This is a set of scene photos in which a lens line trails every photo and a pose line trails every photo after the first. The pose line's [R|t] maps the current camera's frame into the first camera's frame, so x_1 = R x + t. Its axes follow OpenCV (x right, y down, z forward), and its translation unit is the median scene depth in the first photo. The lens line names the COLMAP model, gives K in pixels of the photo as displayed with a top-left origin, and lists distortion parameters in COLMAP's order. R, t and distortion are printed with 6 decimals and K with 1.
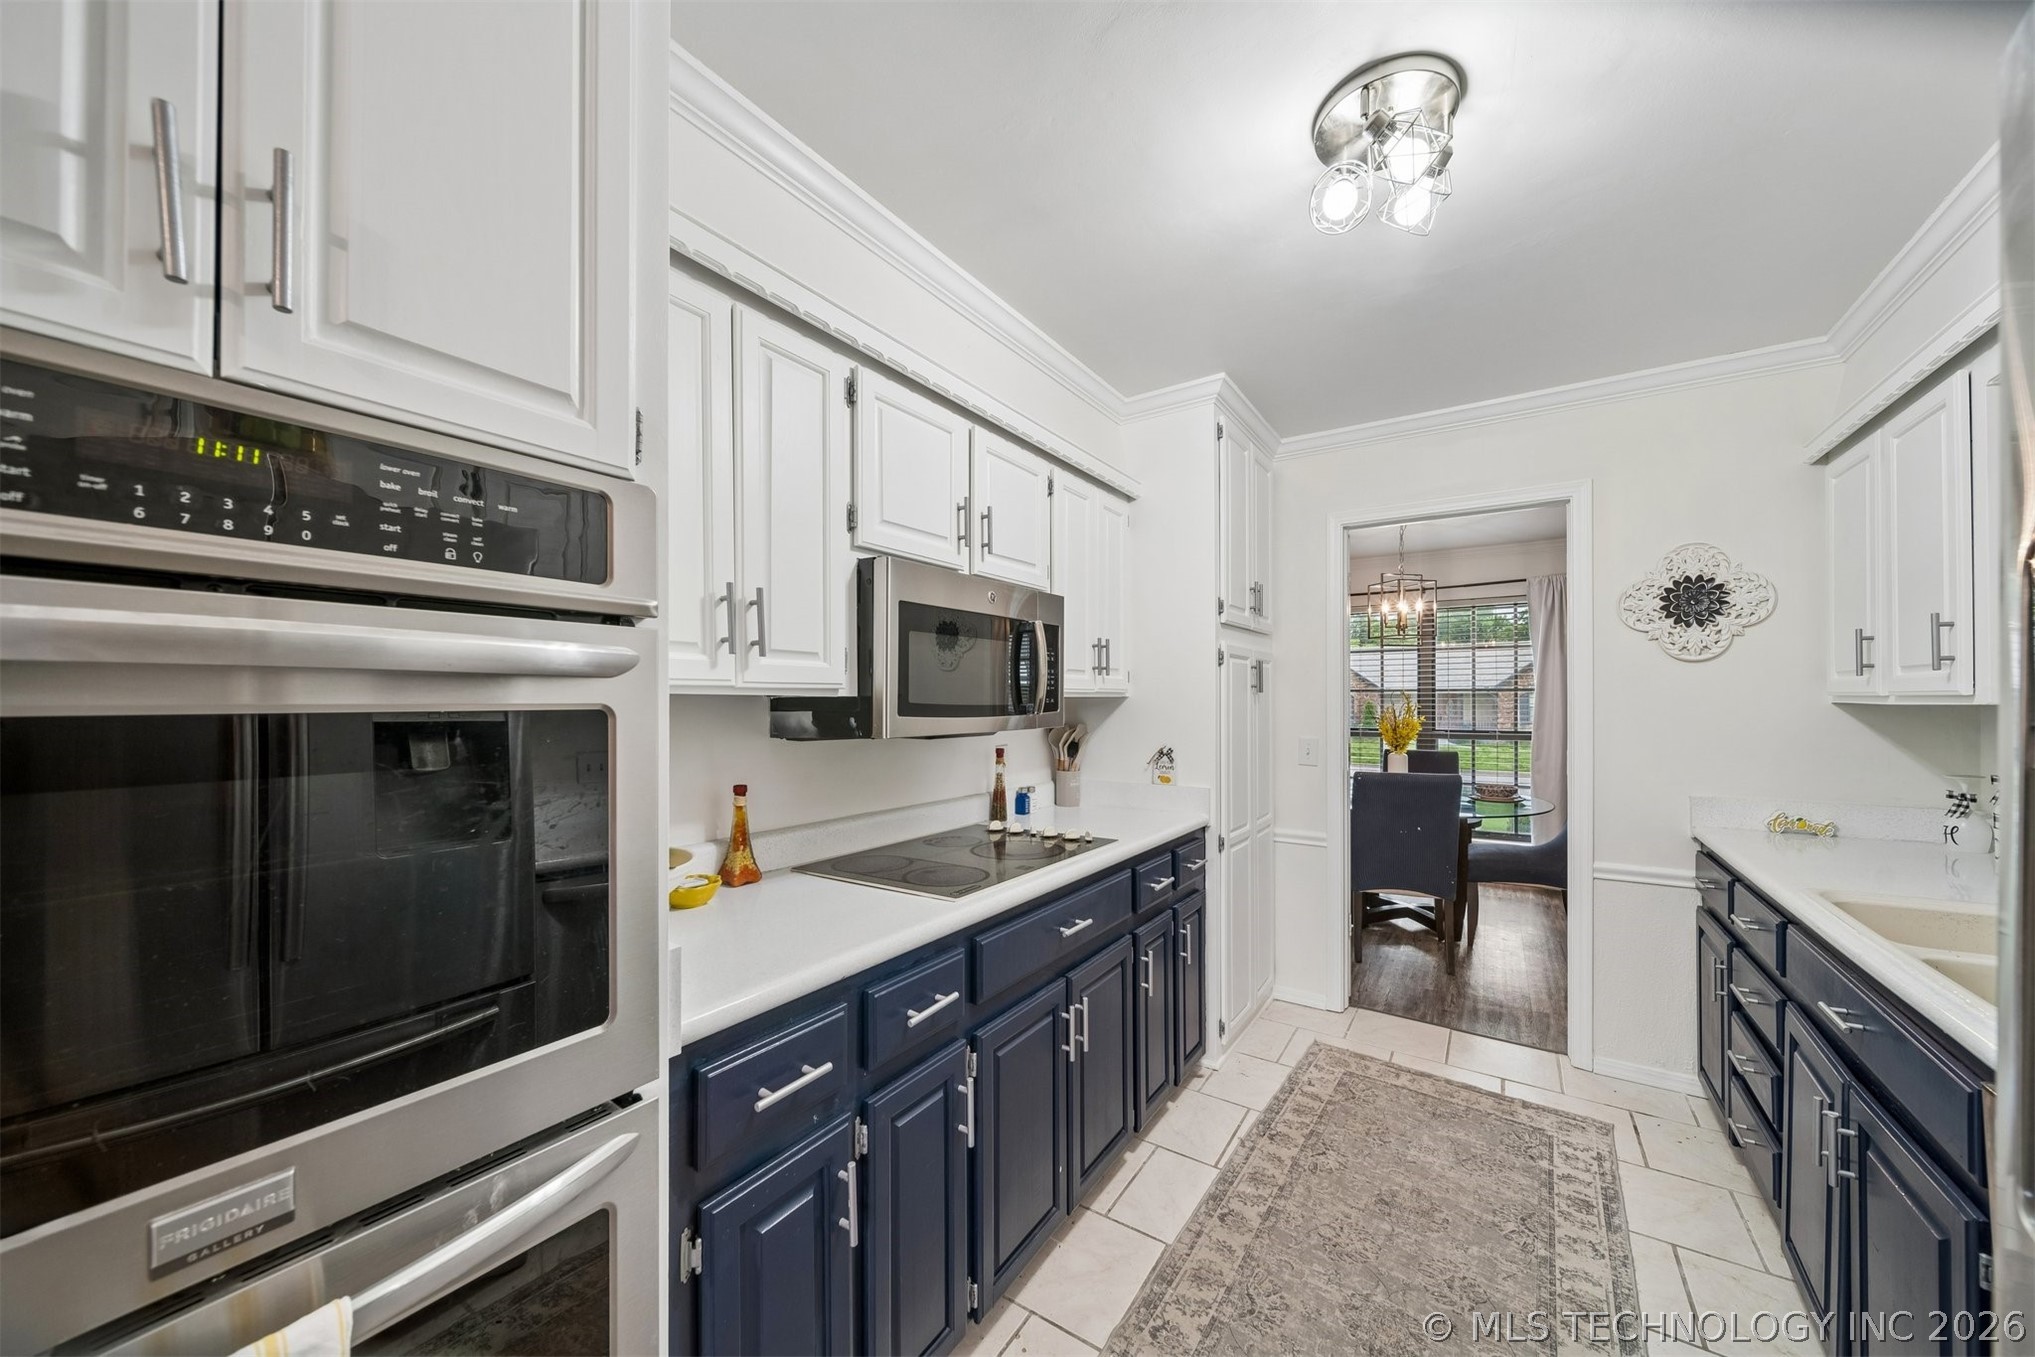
lens RADIAL K [[716.5, 0, 1022.7], [0, 716.5, 698.5], [0, 0, 1]] dist [-0.001229, -0.000463]
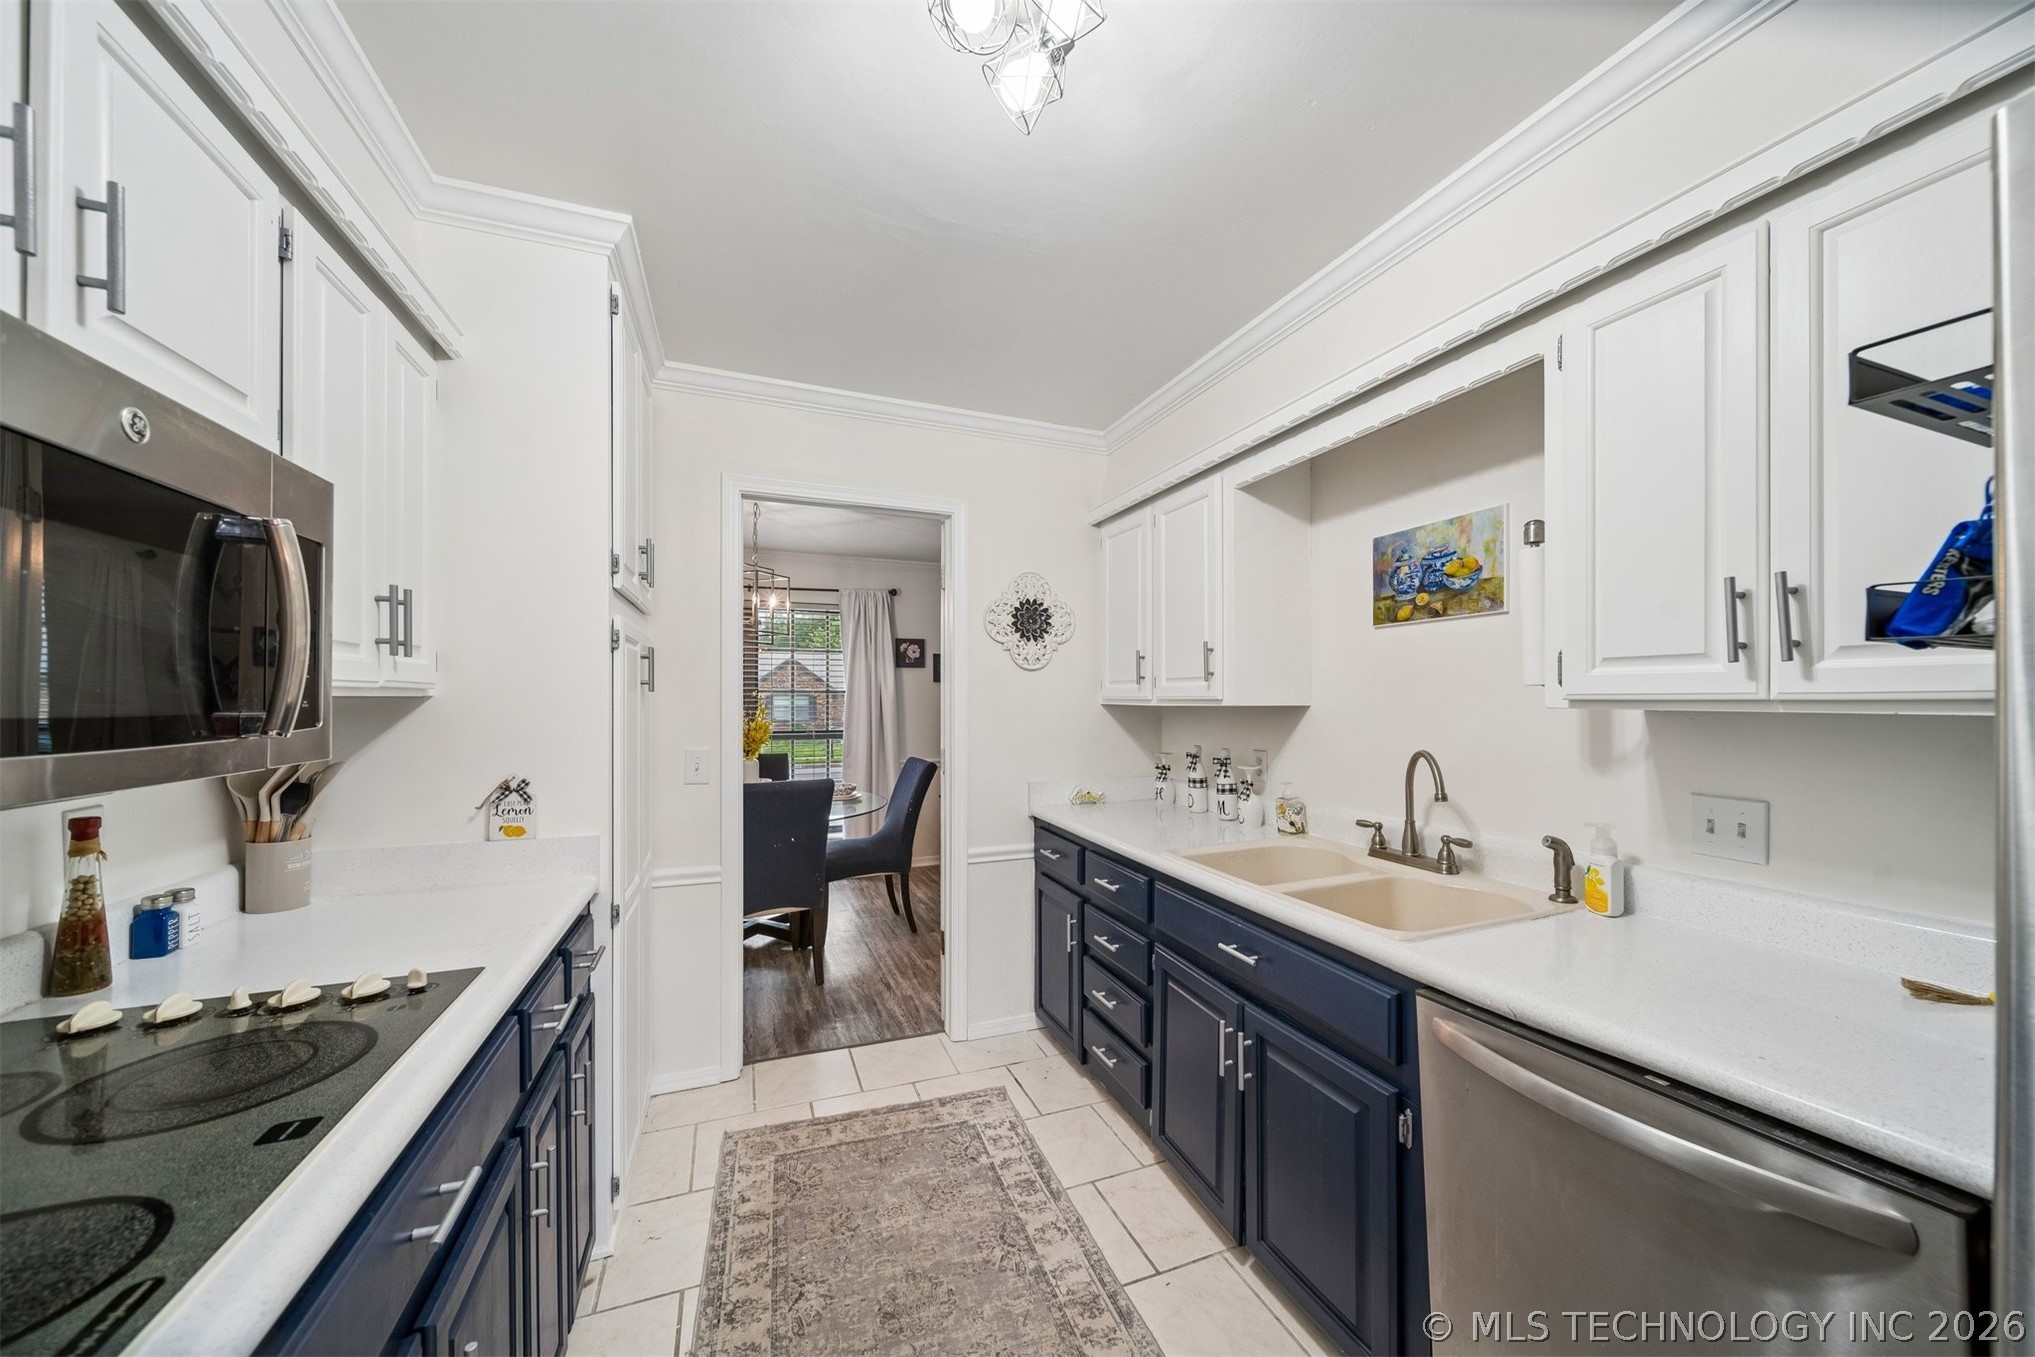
lens RADIAL K [[716.5, 0, 1022.7], [0, 716.5, 698.5], [0, 0, 1]] dist [-0.001229, -0.000463]
pose [[0.565702, 0.003869, 0.824600, -0.069059], [-0.003935, 0.999990, -0.001992, -0.001389], [-0.824600, -0.002118, 0.565712, 0.330089]]
